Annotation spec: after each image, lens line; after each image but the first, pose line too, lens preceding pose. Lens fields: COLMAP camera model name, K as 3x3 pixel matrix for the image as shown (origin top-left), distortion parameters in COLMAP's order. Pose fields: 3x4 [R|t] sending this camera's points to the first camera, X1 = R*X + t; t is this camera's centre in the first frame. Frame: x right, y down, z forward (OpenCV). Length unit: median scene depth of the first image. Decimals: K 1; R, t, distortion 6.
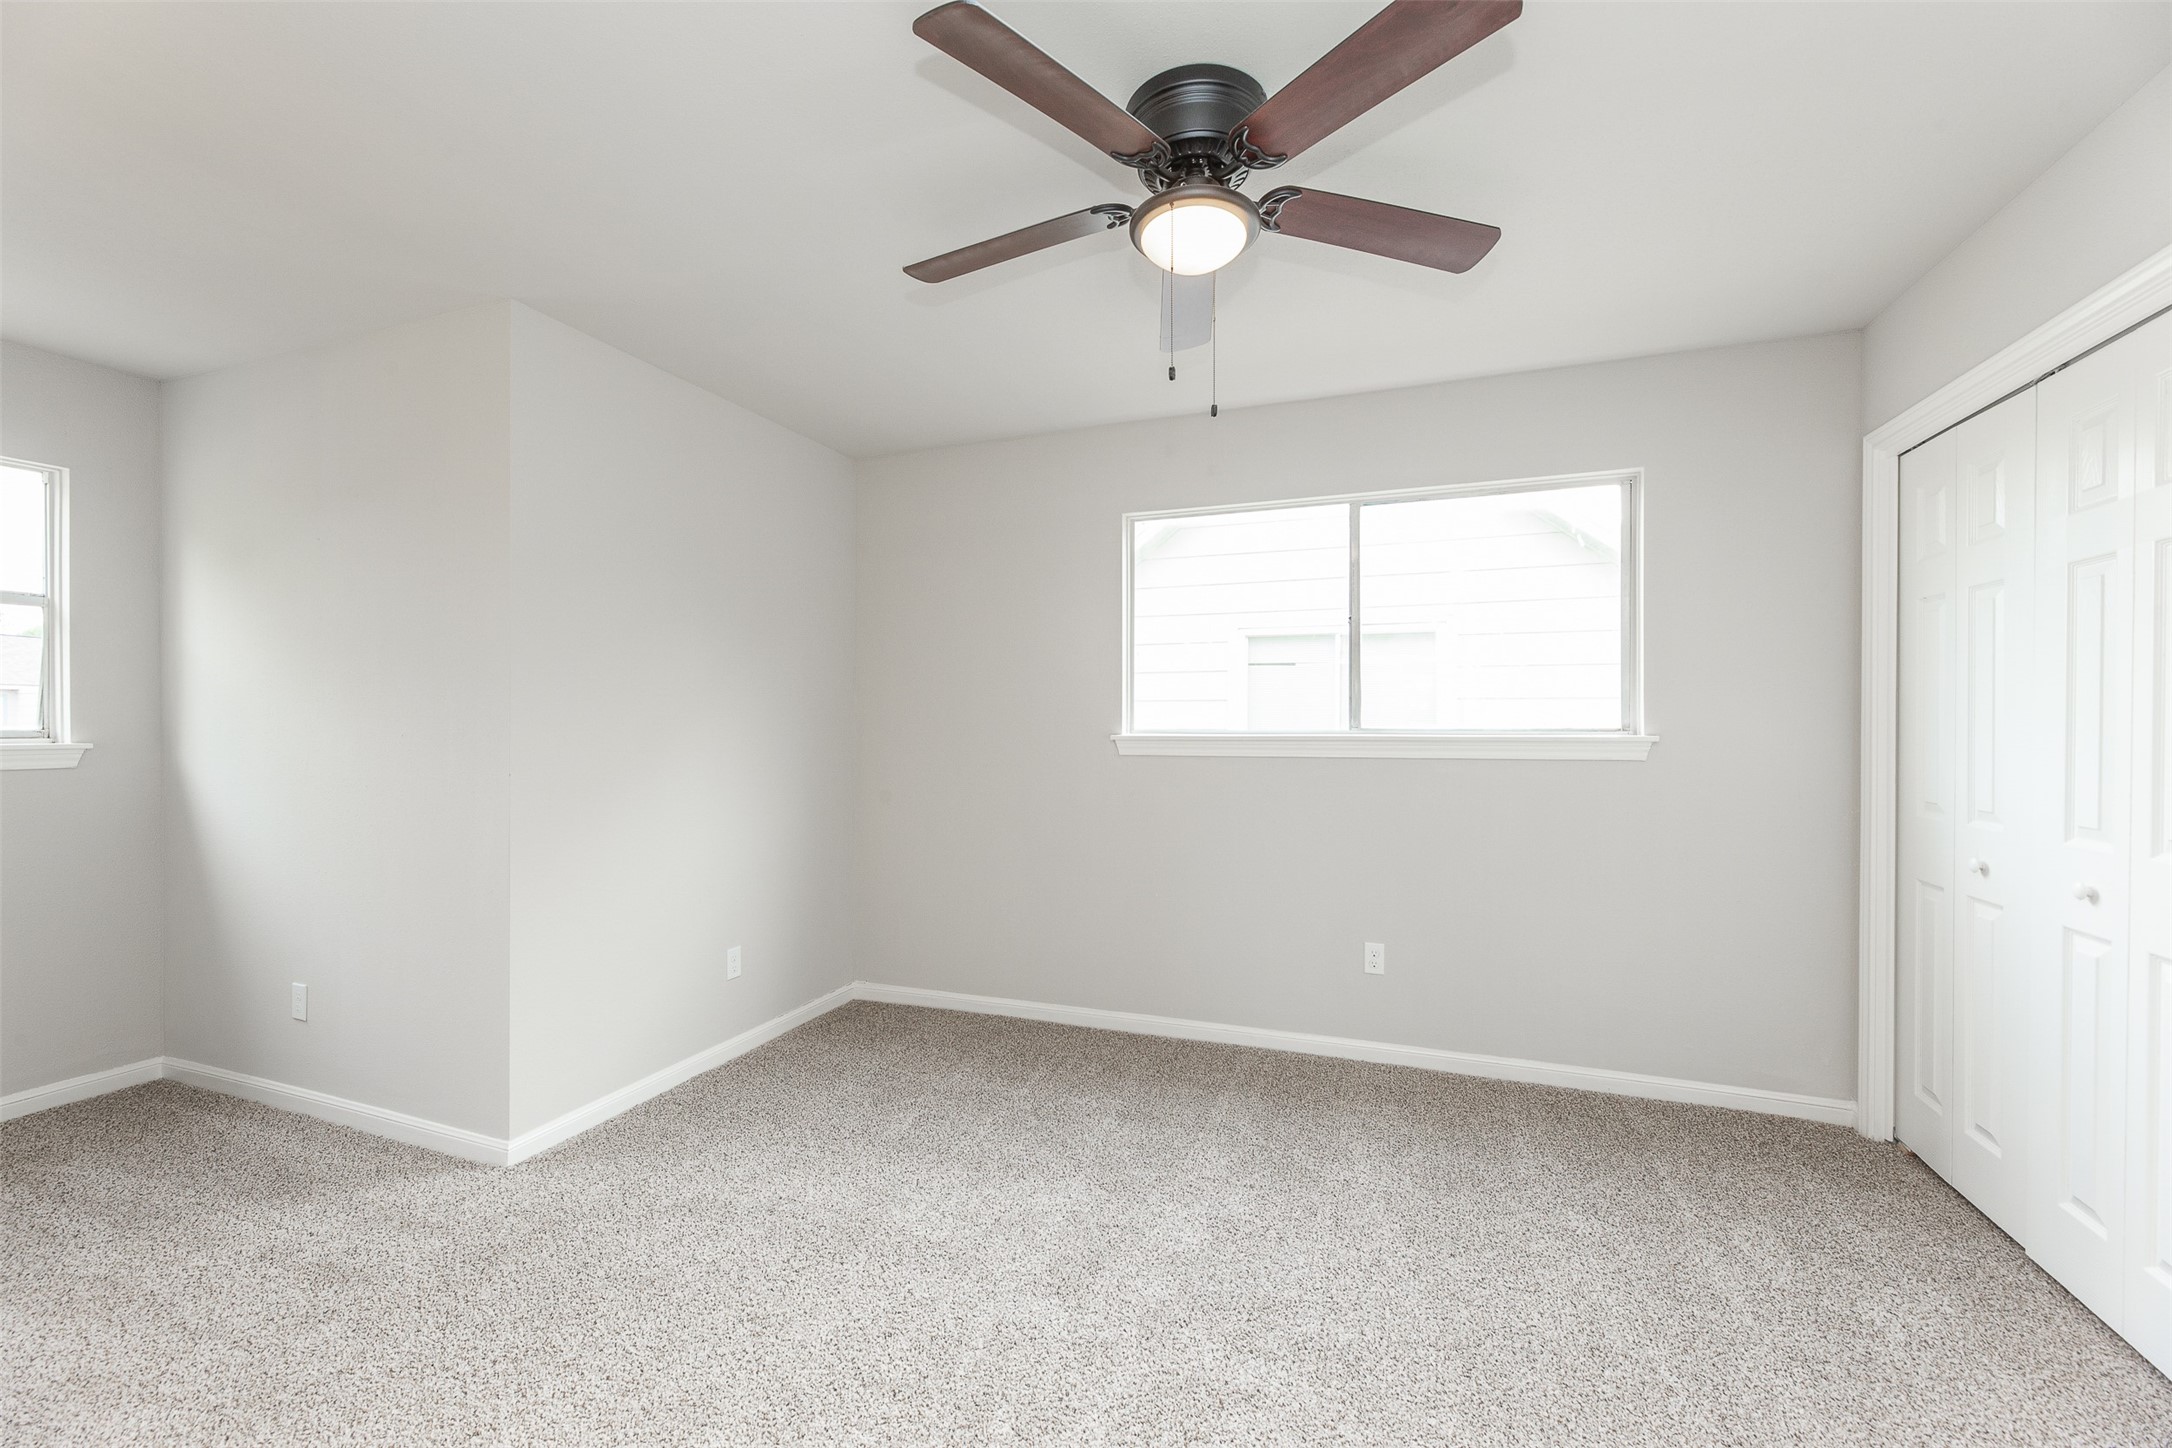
lens RADIAL K [[866.5, 0, 1086.0], [0, 866.5, 724.0], [0, 0, 1]] dist [-0.000496, -0.000068]
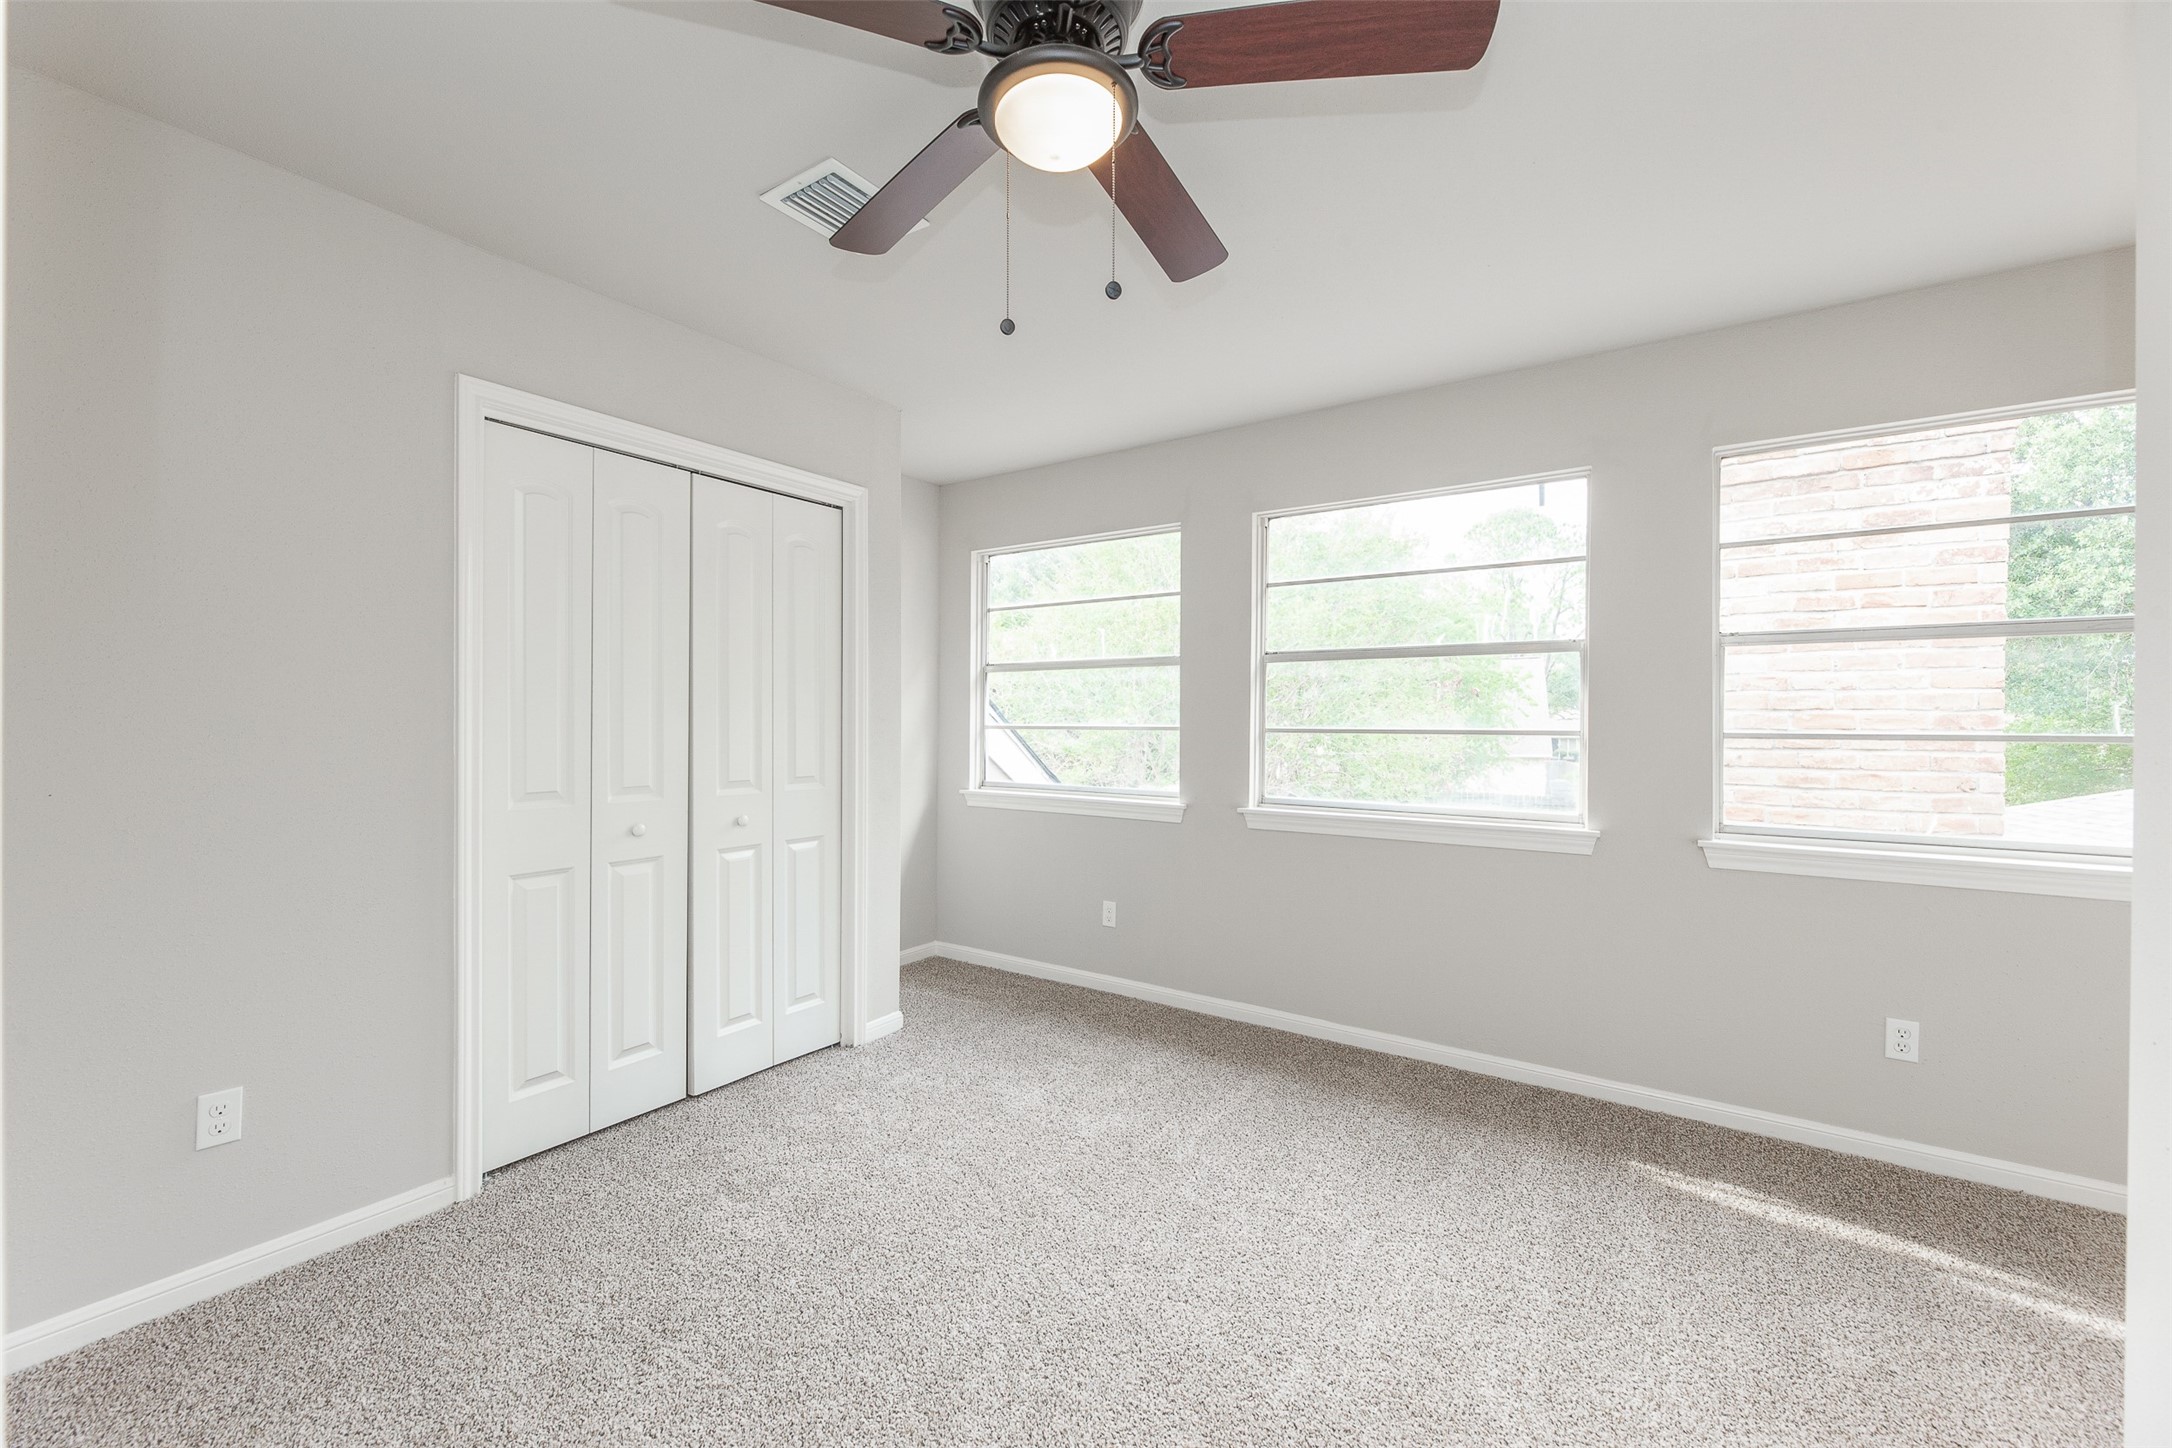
lens RADIAL K [[876.7, 0, 1086.0], [0, 876.7, 724.0], [0, 0, 1]] dist [-0.000131, -0.000004]
pose [[0.965737, 0.009994, -0.259329, 0.304789], [-0.008318, 0.999937, 0.007558, -0.003147], [0.259389, -0.005142, 0.965759, -0.099478]]
